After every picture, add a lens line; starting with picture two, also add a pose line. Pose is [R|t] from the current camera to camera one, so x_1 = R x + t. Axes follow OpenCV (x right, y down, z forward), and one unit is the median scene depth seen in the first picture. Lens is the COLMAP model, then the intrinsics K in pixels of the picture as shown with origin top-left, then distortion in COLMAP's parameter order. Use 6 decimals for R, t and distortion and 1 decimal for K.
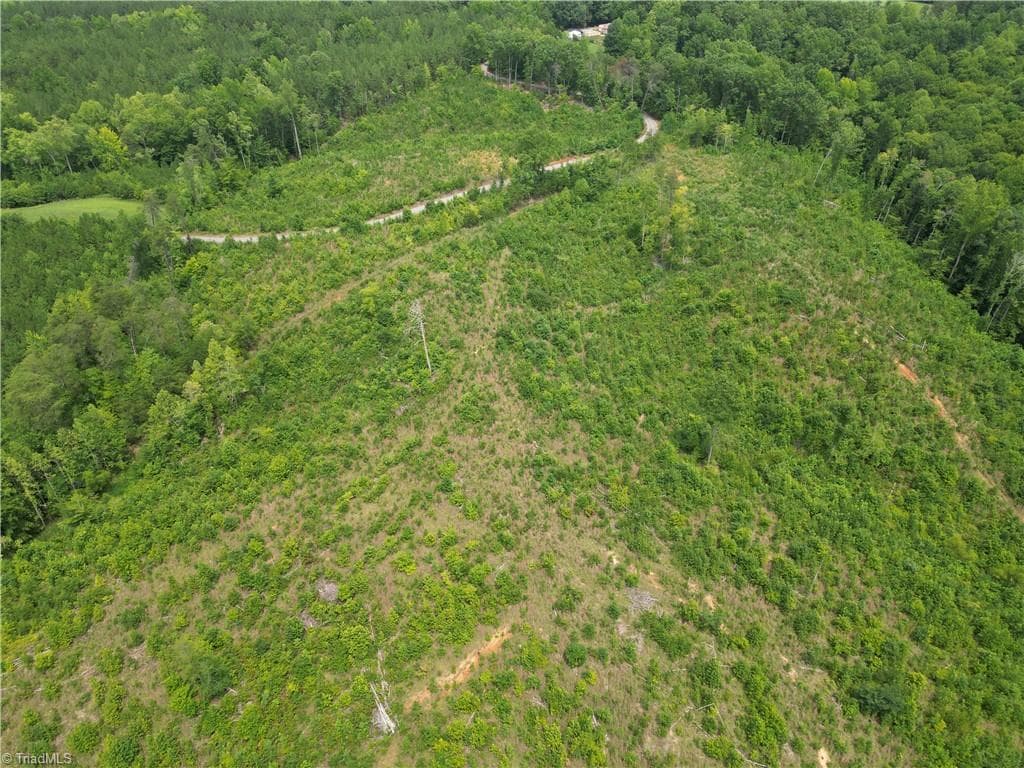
lens RADIAL K [[713.7, 0, 505.0], [0, 713.7, 375.1], [0, 0, 1]] dist [0.070509, -0.062586]
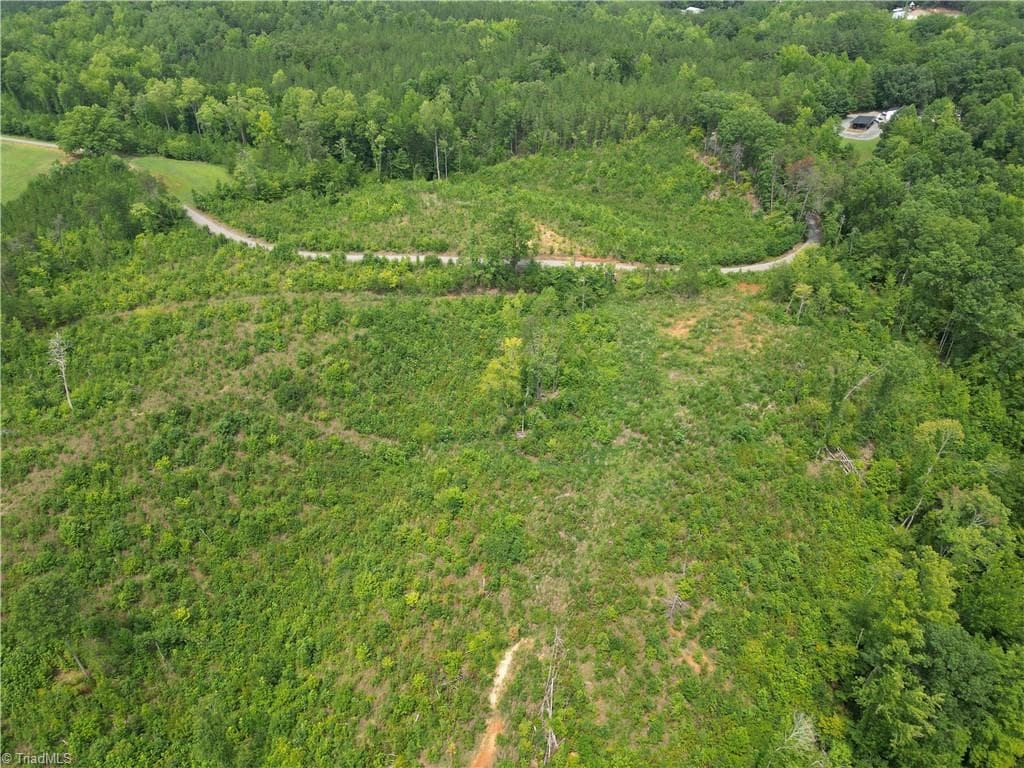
lens RADIAL K [[713.7, 0, 507.9], [0, 713.7, 386.6], [0, 0, 1]] dist [0.070509, -0.062586]
pose [[0.735864, 0.398720, -0.547291, 0.562314], [-0.404854, 0.906943, 0.116389, -0.257528], [0.542769, 0.135927, 0.828810, 0.362895]]
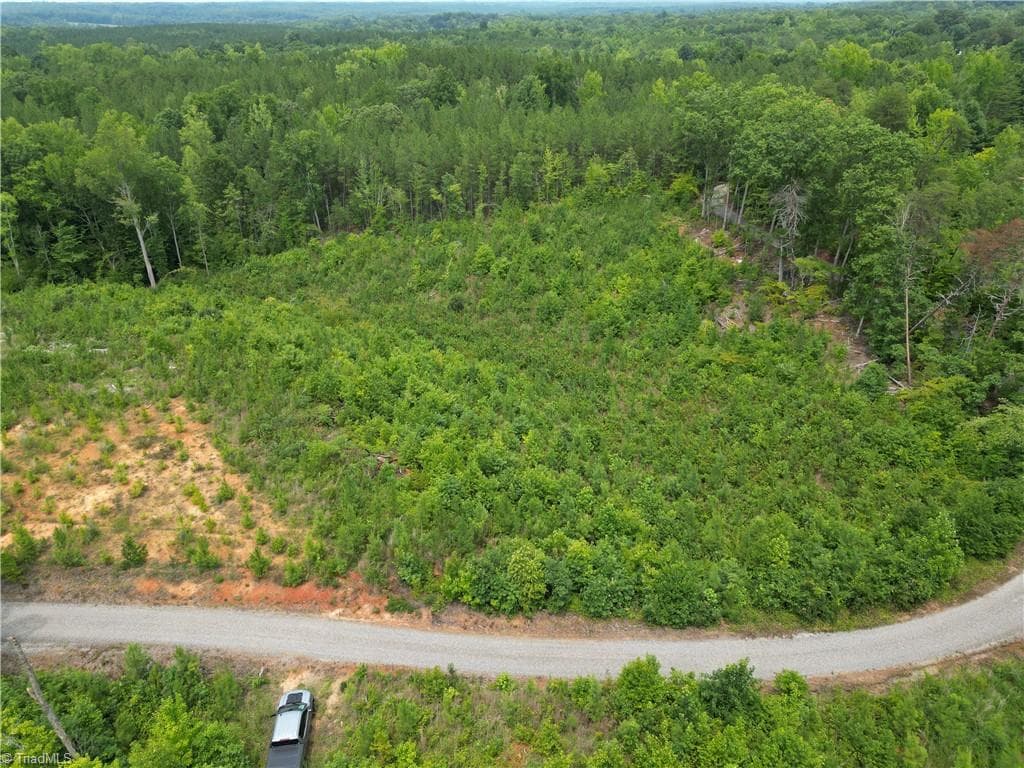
lens RADIAL K [[713.7, 0, 511.0], [0, 713.7, 393.0], [0, 0, 1]] dist [0.070509, -0.062586]
pose [[0.738900, 0.320849, -0.592522, 0.250258], [-0.393788, 0.919177, 0.006662, -0.429918], [0.546770, 0.228405, 0.805527, 0.990256]]
